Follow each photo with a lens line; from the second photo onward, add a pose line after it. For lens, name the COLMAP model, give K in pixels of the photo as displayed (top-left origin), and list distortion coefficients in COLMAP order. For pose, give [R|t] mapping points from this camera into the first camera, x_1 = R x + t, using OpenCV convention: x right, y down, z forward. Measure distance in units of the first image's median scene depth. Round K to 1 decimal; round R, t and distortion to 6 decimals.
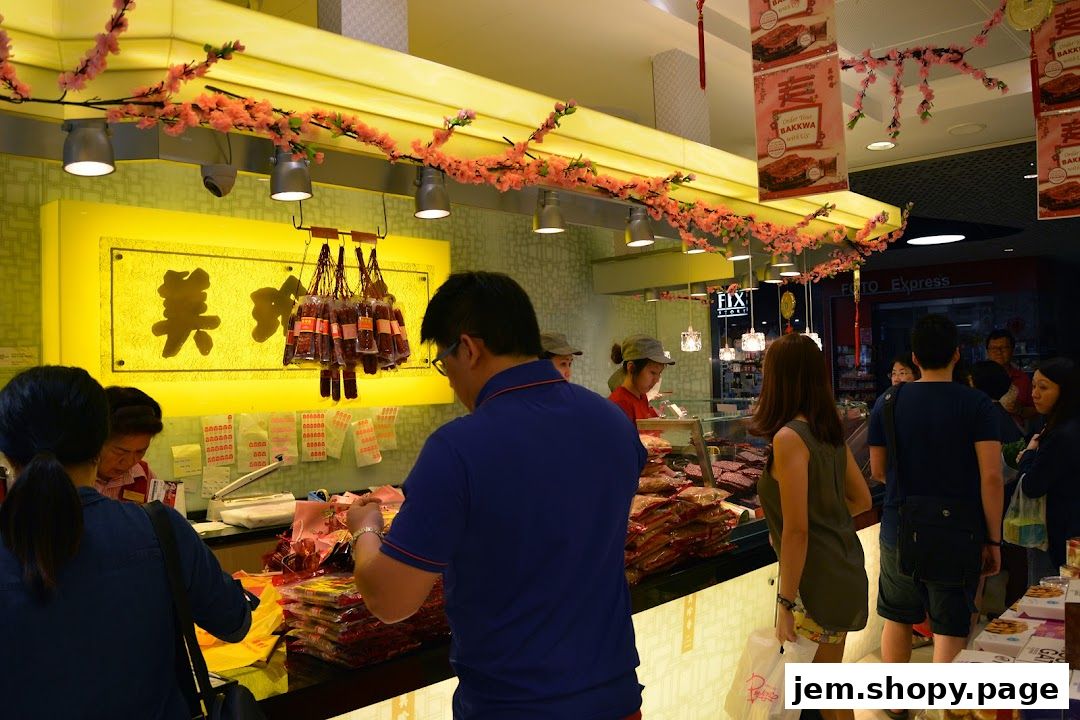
lens RADIAL K [[934.1, 0, 538.3], [0, 934.1, 363.2], [0, 0, 1]] dist [-0.035135, 0.001814]
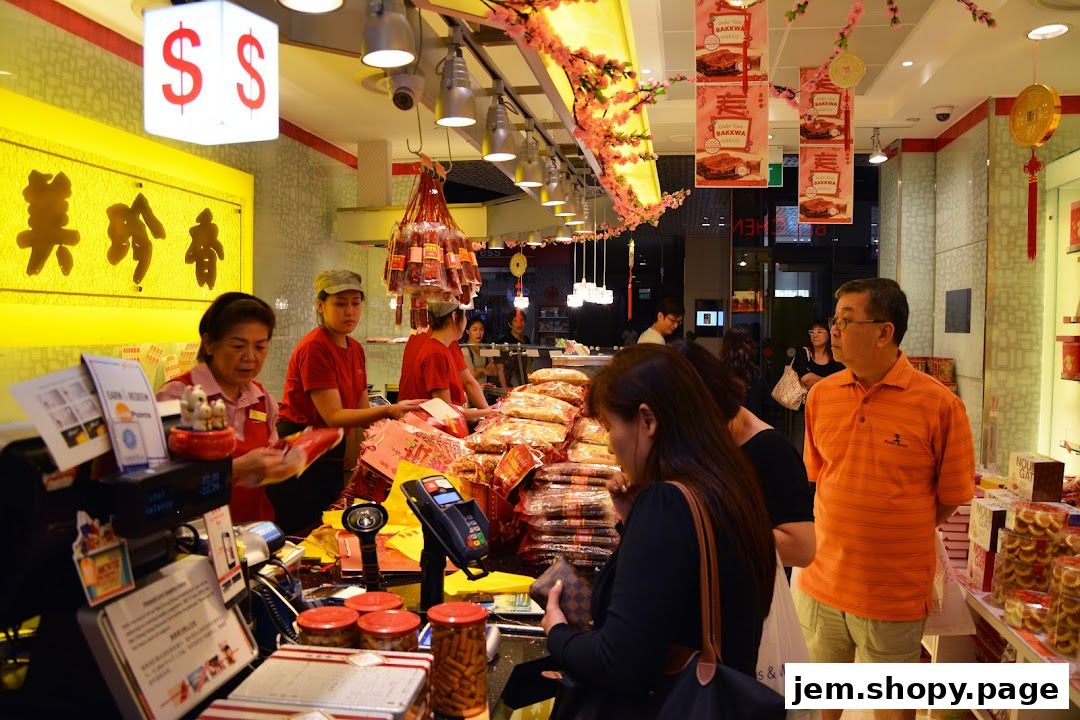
lens RADIAL K [[872.4, 0, 540.7], [0, 872.4, 354.3], [0, 0, 1]] dist [-0.006774, 0.008142]
pose [[0.835007, 0.021080, 0.549836, -0.436813], [-0.044000, 0.998624, 0.028535, 0.022289], [-0.548478, -0.048020, 0.834785, 0.085412]]
